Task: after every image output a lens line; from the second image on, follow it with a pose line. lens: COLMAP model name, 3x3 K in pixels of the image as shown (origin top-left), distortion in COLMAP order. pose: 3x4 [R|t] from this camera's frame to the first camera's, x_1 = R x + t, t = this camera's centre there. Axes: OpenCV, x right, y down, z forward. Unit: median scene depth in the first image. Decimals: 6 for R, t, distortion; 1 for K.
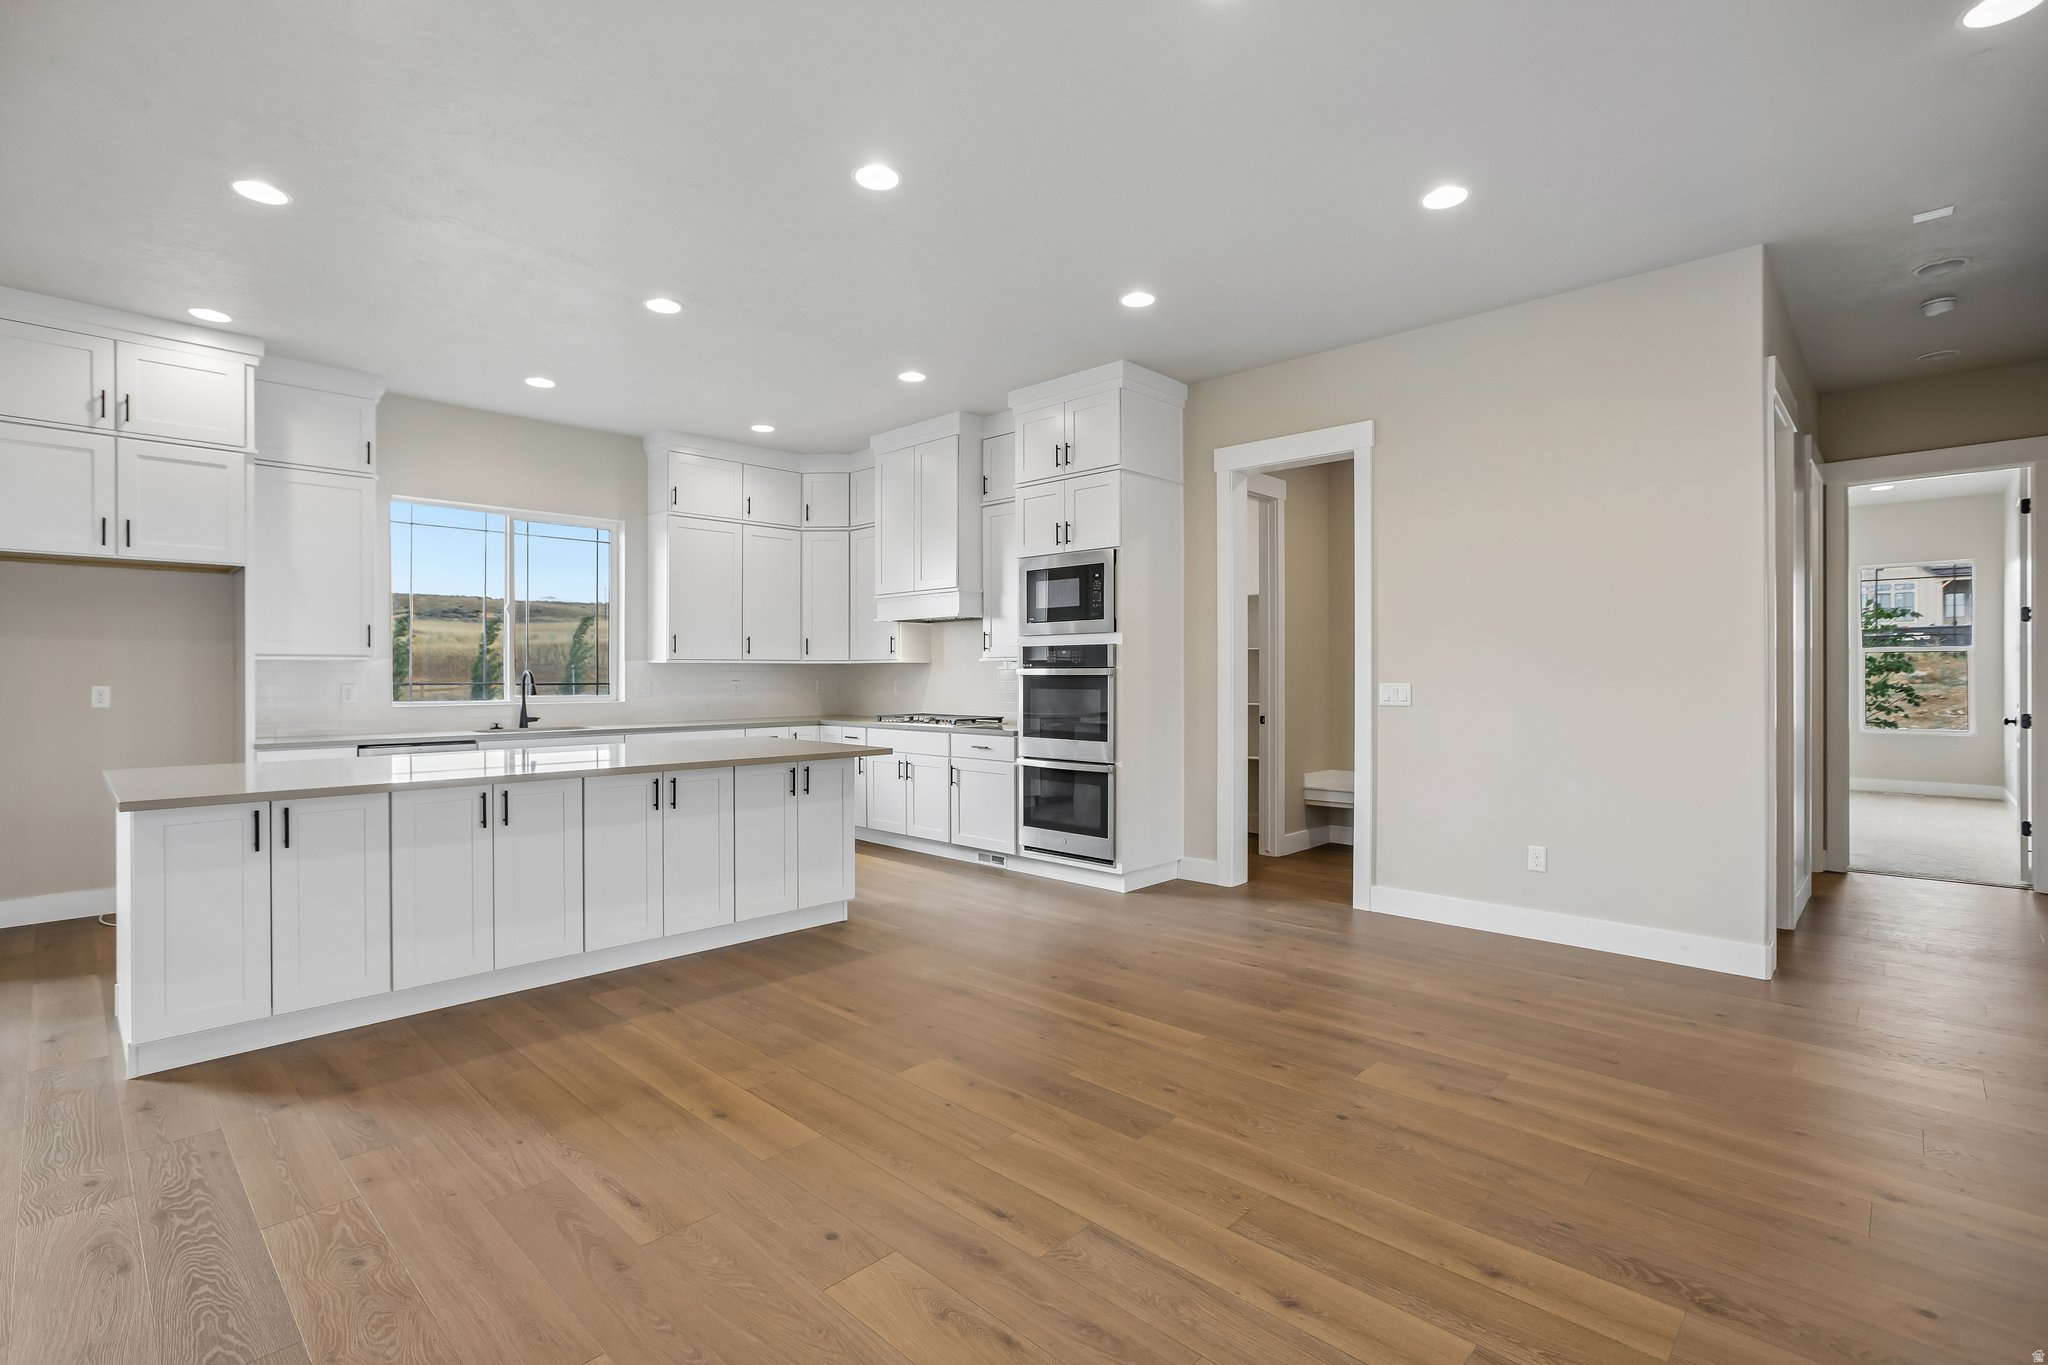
lens RADIAL K [[949.2, 0, 1020.4], [0, 949.2, 677.7], [0, 0, 1]] dist [-0.049105, 0.030015]
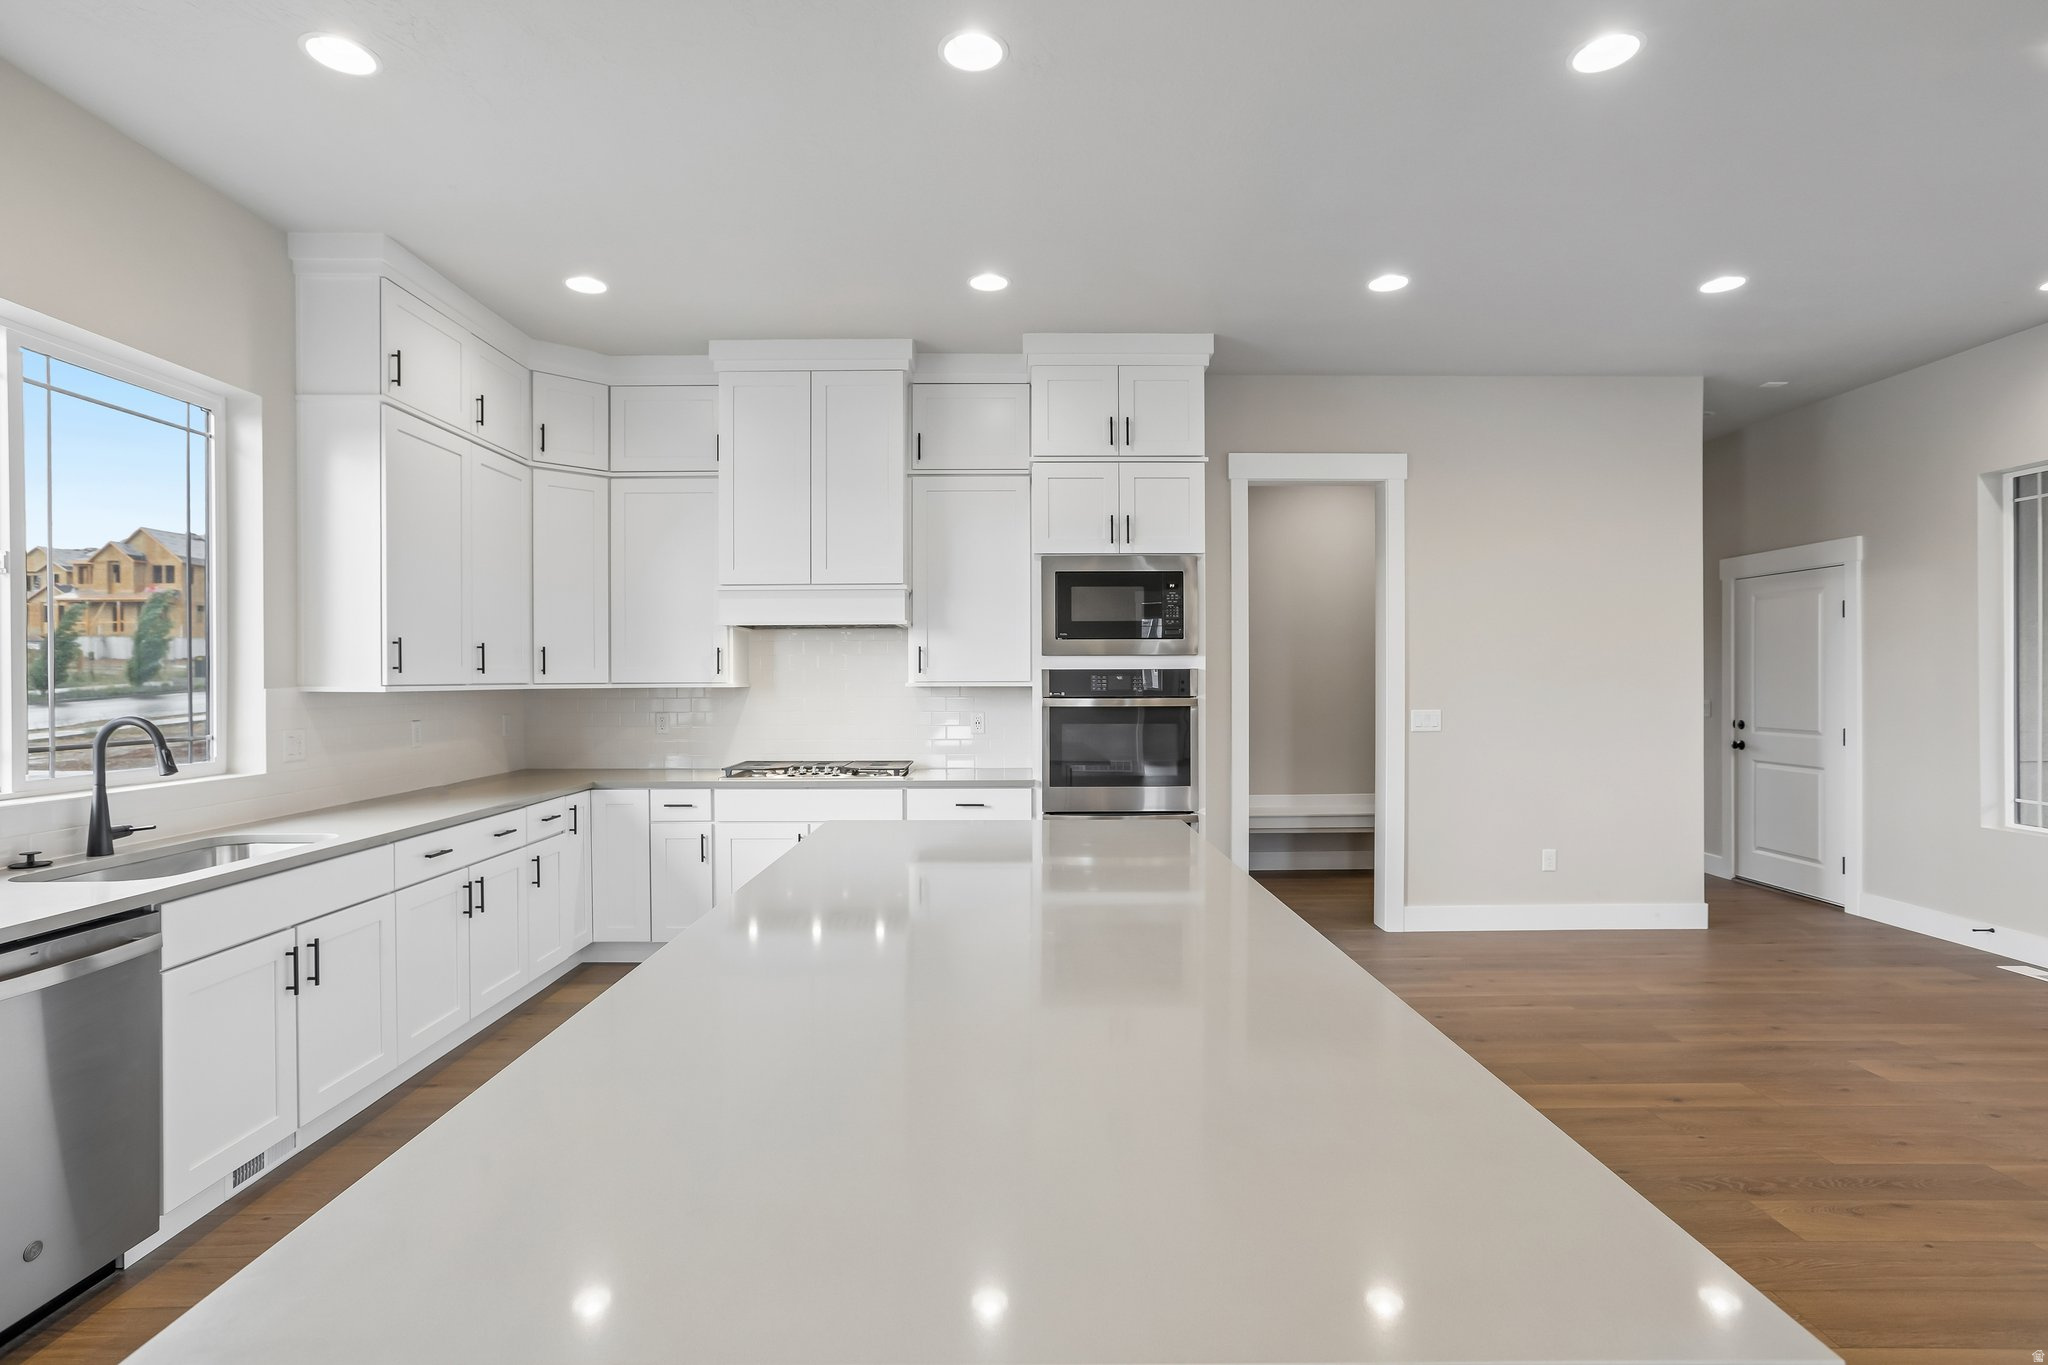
lens RADIAL K [[1011.3, 0, 1016.6], [0, 1011.3, 688.2], [0, 0, 1]] dist [-0.032244, 0.021787]
pose [[0.716593, -0.007849, 0.697448, -0.591171], [0.005825, 0.999969, 0.005268, -0.022091], [-0.697468, 0.000288, 0.716616, 0.432778]]
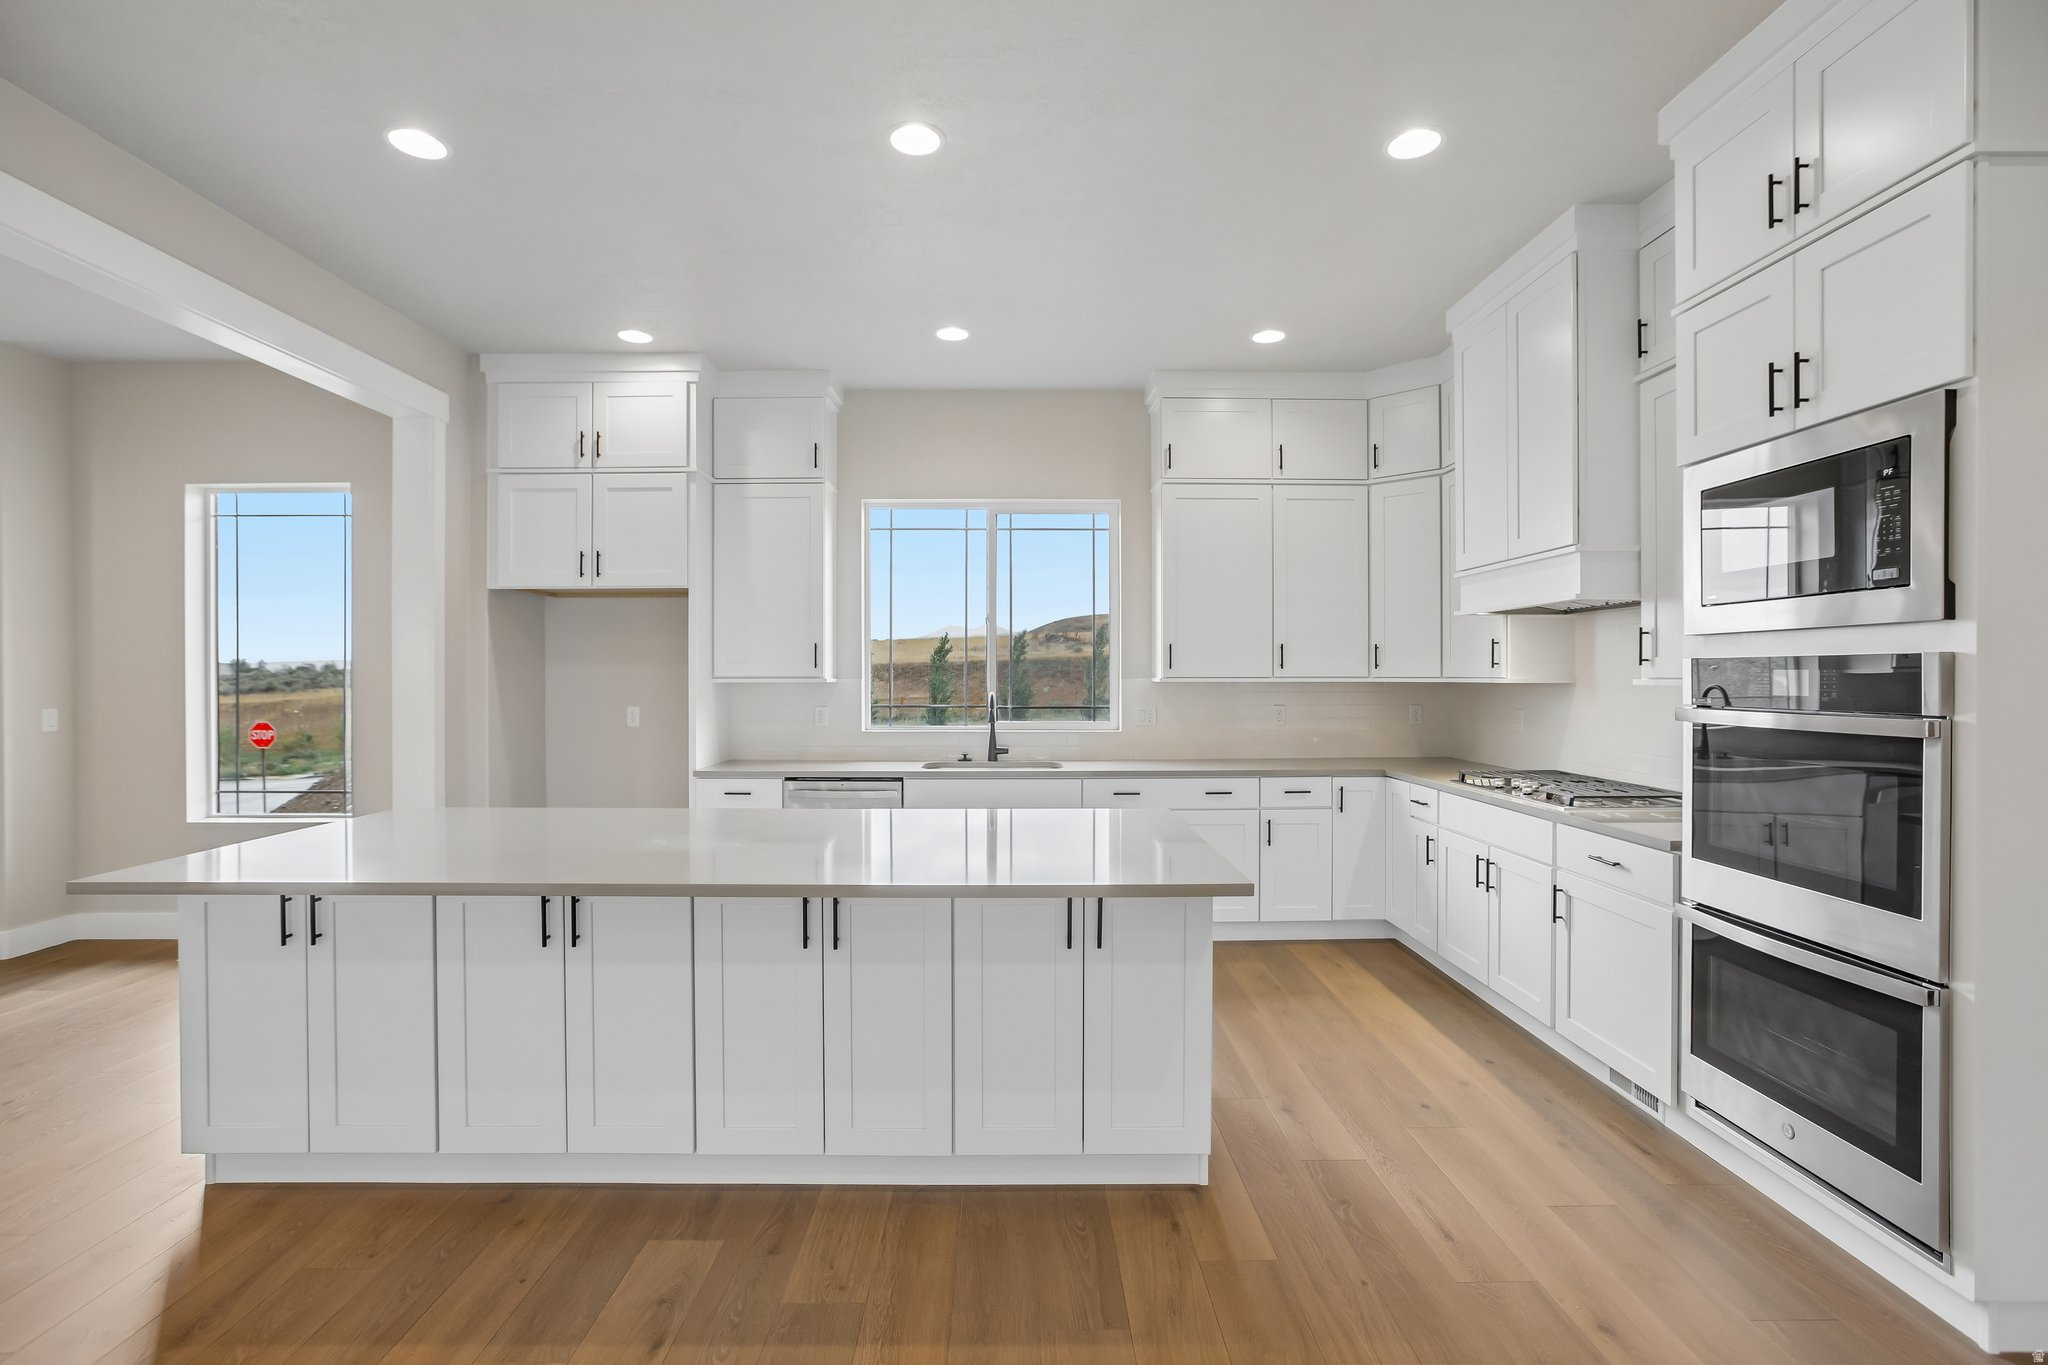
lens RADIAL K [[949.2, 0, 1020.4], [0, 949.2, 677.7], [0, 0, 1]] dist [-0.049105, 0.030015]
pose [[0.699989, 0.003489, -0.714145, 0.097080], [-0.003453, 0.999993, 0.001501, -0.023344], [0.714146, 0.001416, 0.699996, 0.461128]]
